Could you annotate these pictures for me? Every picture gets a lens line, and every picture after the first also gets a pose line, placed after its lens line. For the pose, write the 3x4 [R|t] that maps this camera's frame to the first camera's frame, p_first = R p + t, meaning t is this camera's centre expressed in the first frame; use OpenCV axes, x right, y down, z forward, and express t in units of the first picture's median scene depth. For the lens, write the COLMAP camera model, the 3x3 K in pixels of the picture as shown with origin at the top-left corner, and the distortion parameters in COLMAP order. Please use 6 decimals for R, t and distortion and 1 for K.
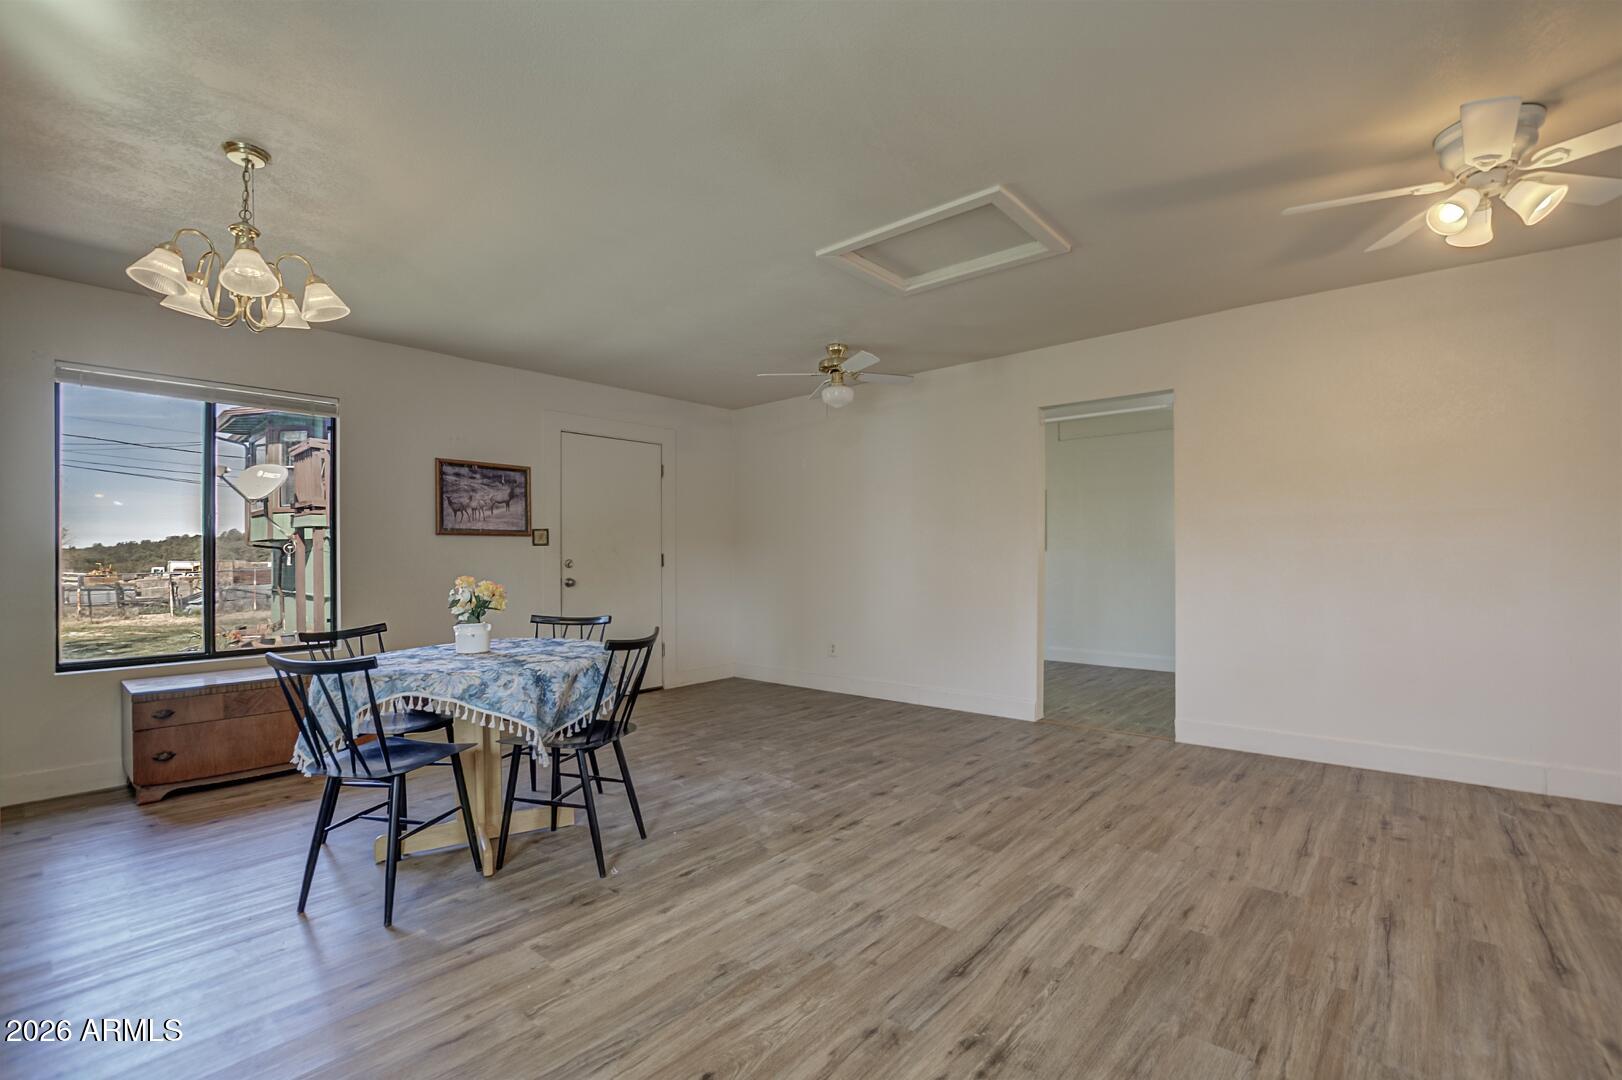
lens RADIAL K [[712.7, 0, 810.0], [0, 712.7, 553.5], [0, 0, 1]] dist [-0.024544, -0.000026]
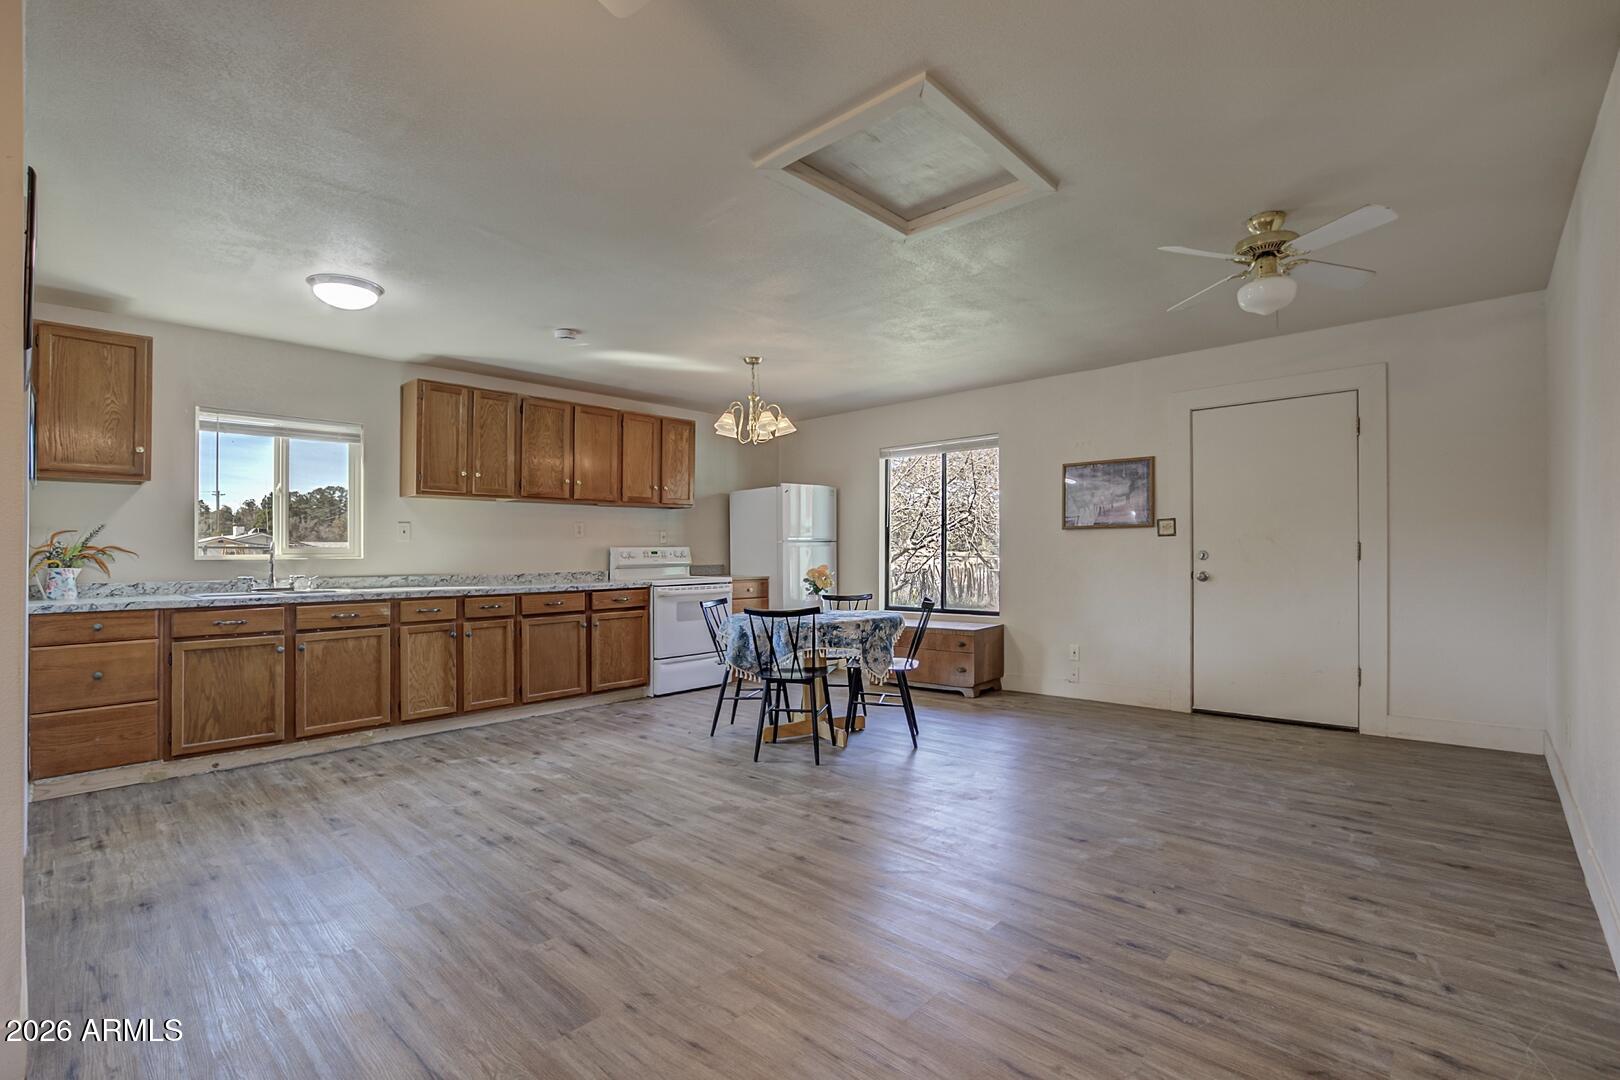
lens RADIAL K [[726.4, 0, 807.6], [0, 726.4, 534.1], [0, 0, 1]] dist [-0.031734, 0.005401]
pose [[-0.032614, -0.018878, -0.999290, 1.165341], [0.017078, 0.999665, -0.019443, -0.006364], [0.999322, -0.017700, -0.032280, 1.056752]]
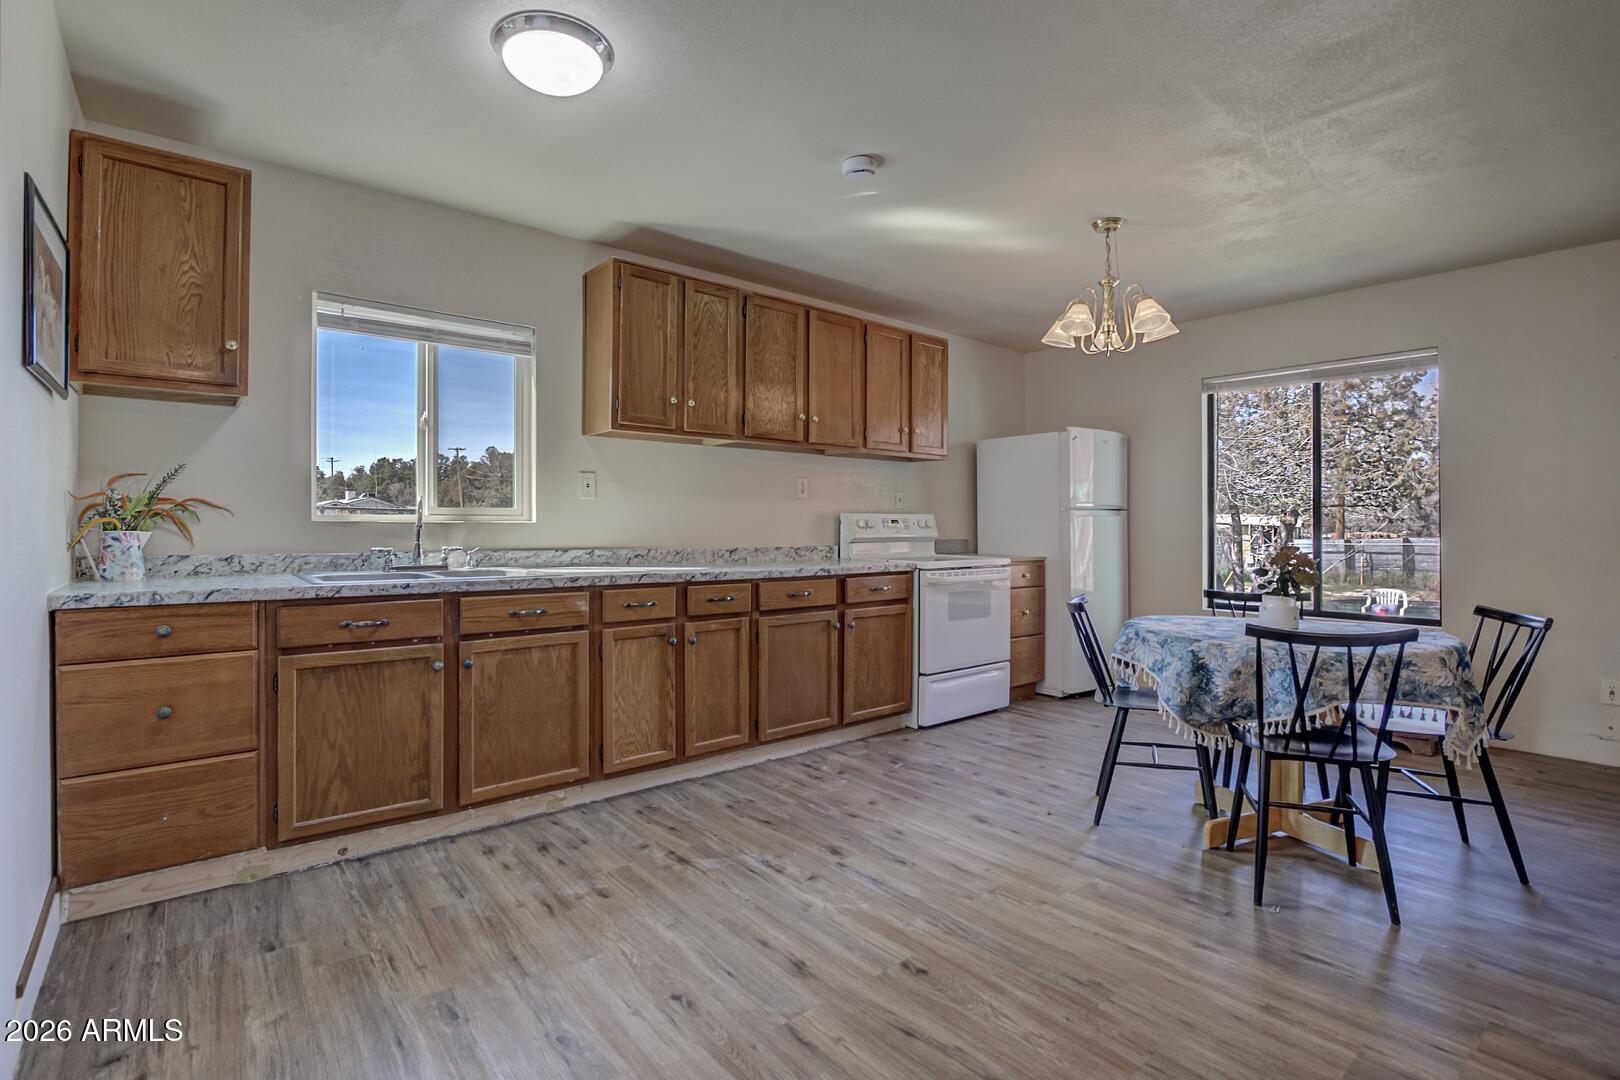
lens RADIAL K [[742.9, 0, 780.2], [0, 742.9, 521.1], [0, 0, 1]] dist [-0.023968, 0.000447]
pose [[-0.175580, 0.000661, -0.984465, 0.600643], [0.002744, 0.999996, 0.000182, -0.002451], [0.984461, -0.002670, -0.175581, 0.537289]]
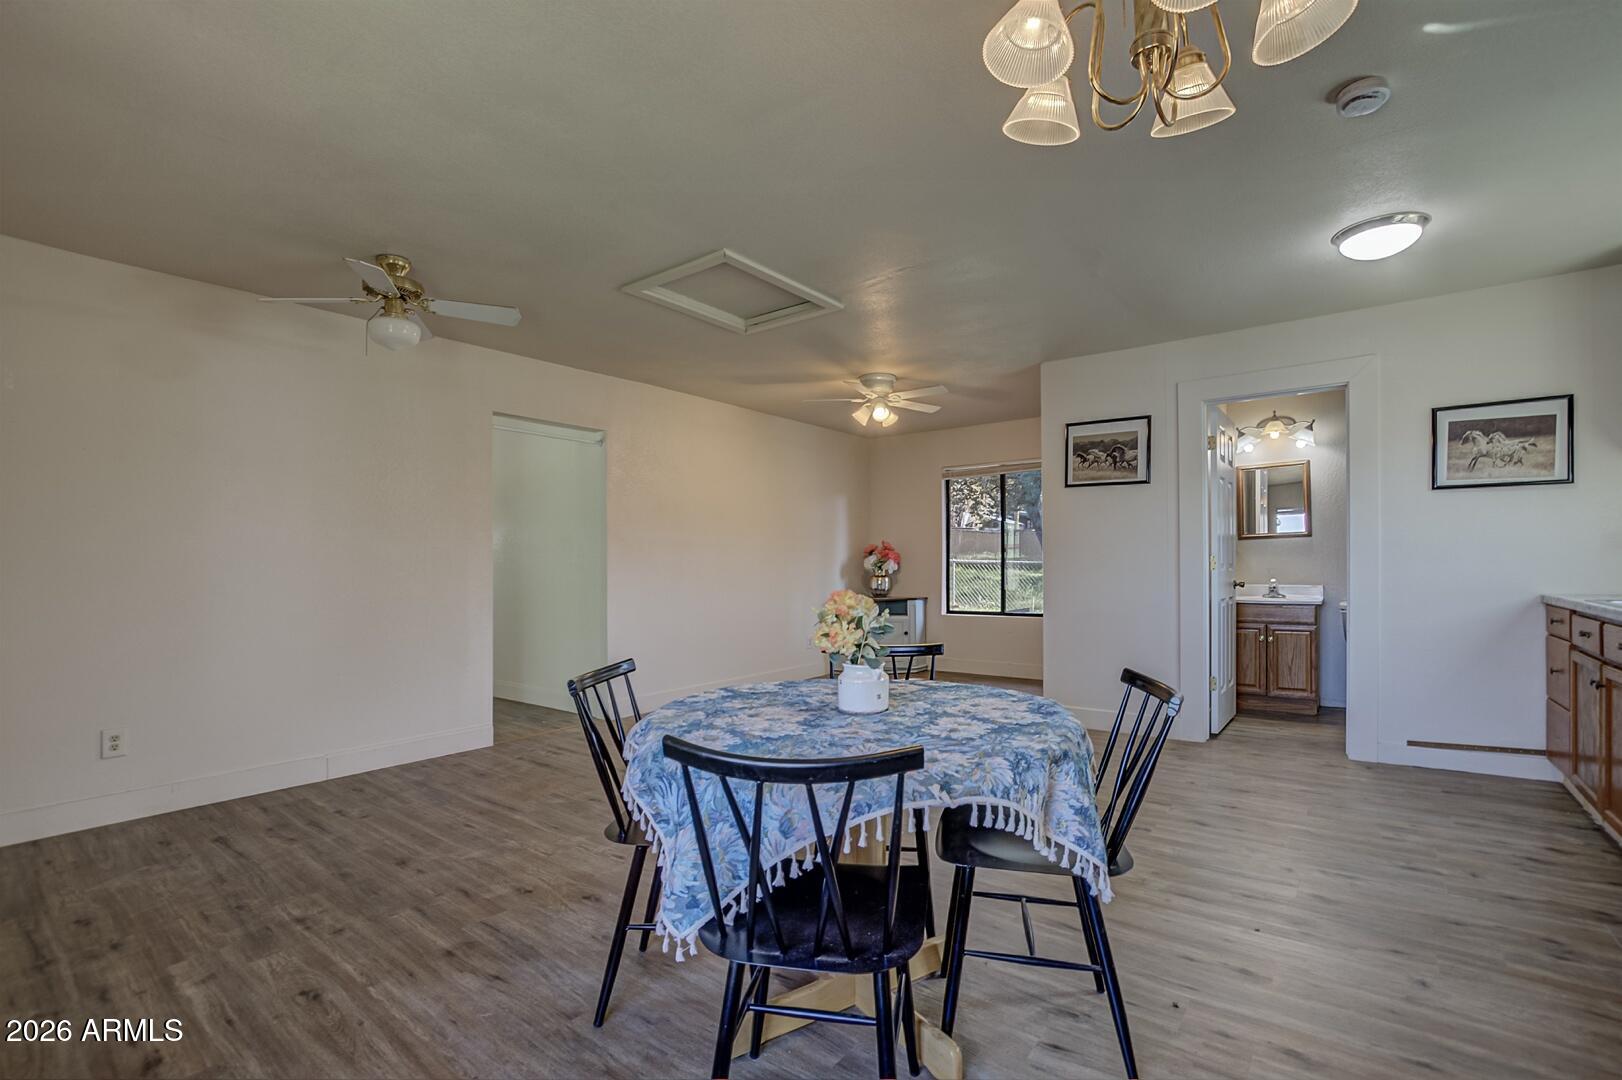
lens RADIAL K [[718.5, 0, 811.9], [0, 718.5, 571.0], [0, 0, 1]] dist [-0.023460, 0.000021]
pose [[-0.062390, 0.003832, 0.998044, -1.124948], [0.004848, 0.999982, -0.003537, 0.020307], [-0.998040, 0.004618, -0.062408, 1.098024]]
